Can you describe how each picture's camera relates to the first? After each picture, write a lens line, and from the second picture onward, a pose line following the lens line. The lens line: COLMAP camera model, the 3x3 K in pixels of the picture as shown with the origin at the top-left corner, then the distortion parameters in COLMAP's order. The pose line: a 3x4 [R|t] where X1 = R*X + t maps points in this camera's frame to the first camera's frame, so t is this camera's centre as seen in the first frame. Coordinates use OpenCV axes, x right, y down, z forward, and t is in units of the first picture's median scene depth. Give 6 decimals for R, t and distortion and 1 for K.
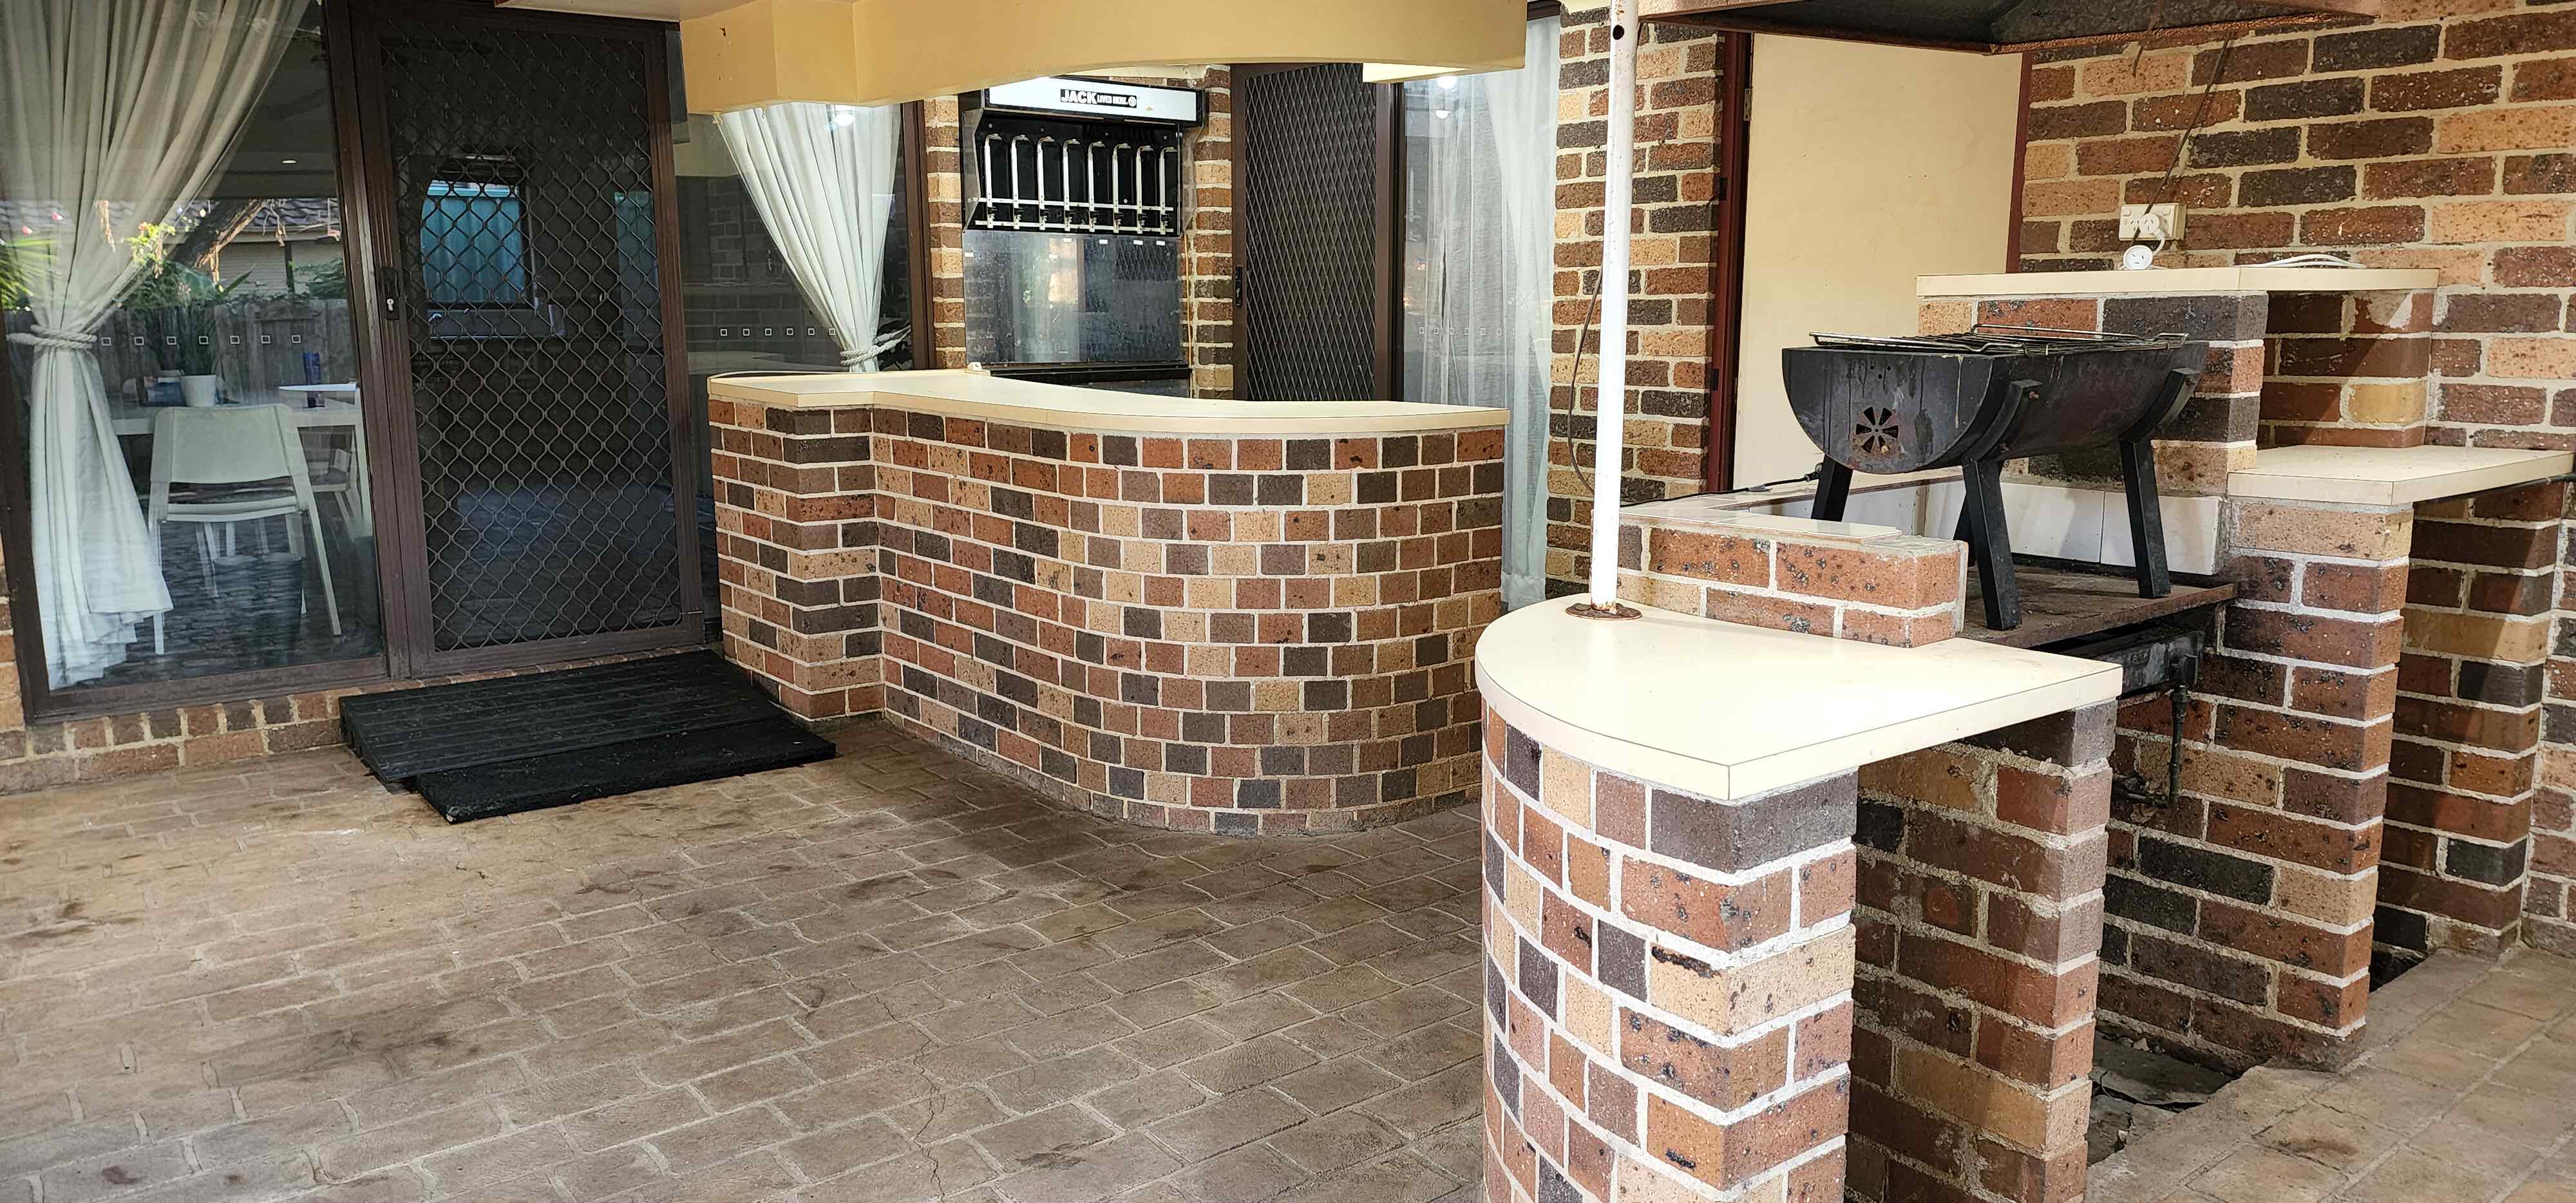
lens RADIAL K [[1716.5, 0, 1328.2], [0, 1716.5, 598.1], [0, 0, 1]] dist [0.043598, -0.047545]
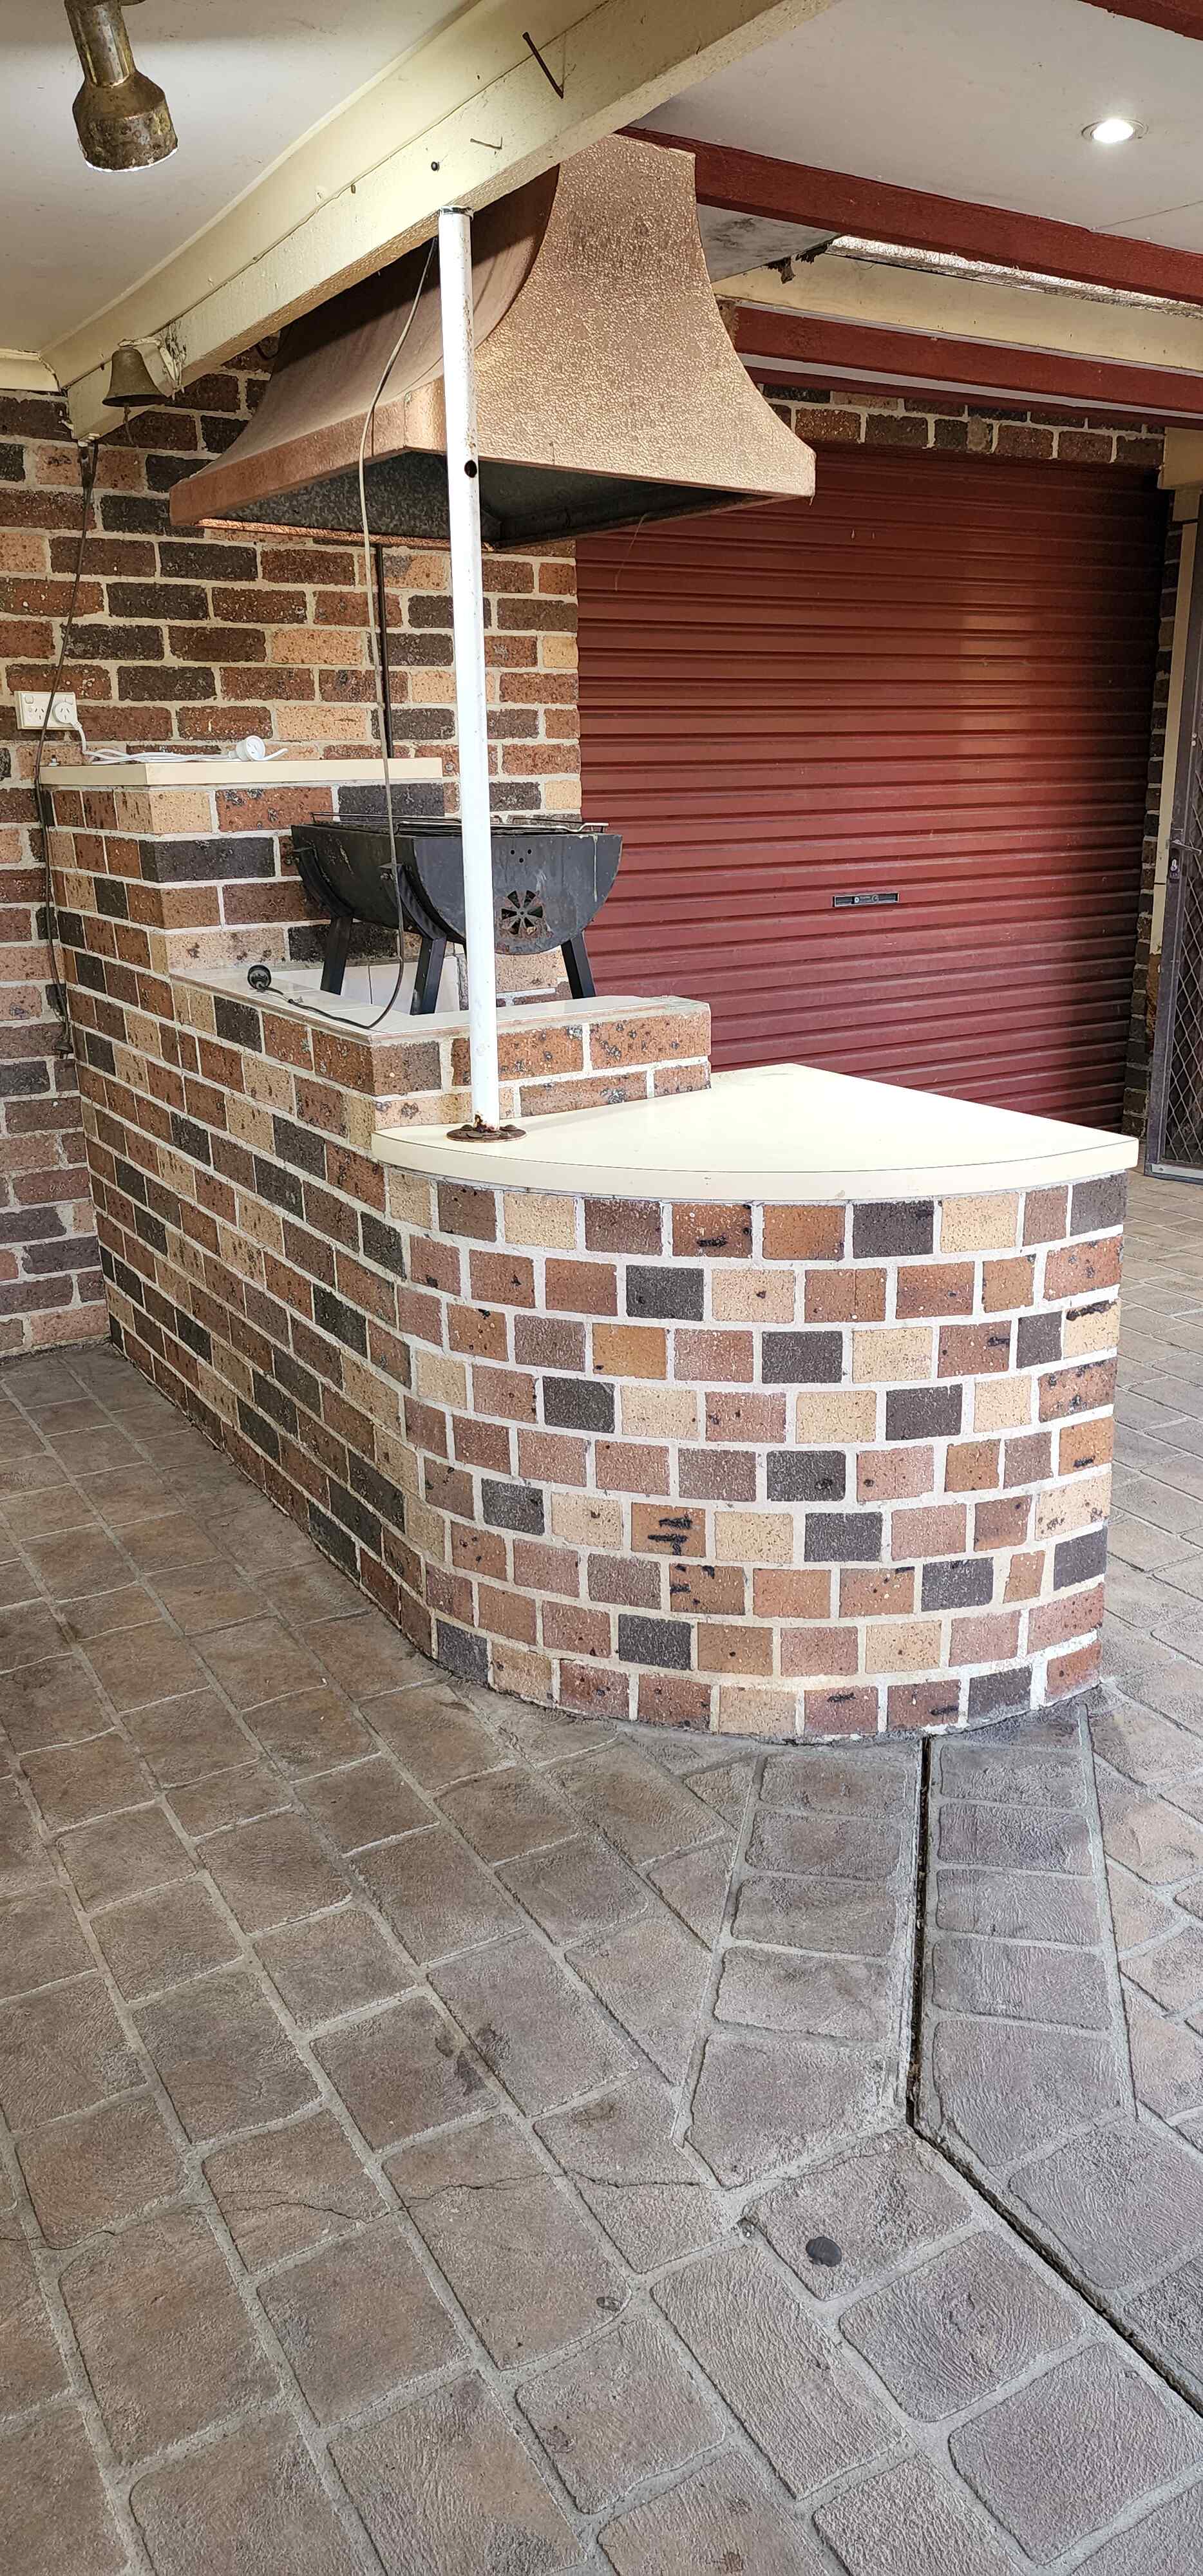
lens RADIAL K [[1716.5, 0, 601.5], [0, 1716.5, 1288.0], [0, 0, 1]] dist [0.043598, -0.047545]
pose [[0.124865, -0.283436, 0.950827, -0.679380], [0.184693, 0.948217, 0.258403, -0.130292], [-0.974832, 0.143346, 0.170748, 0.733879]]
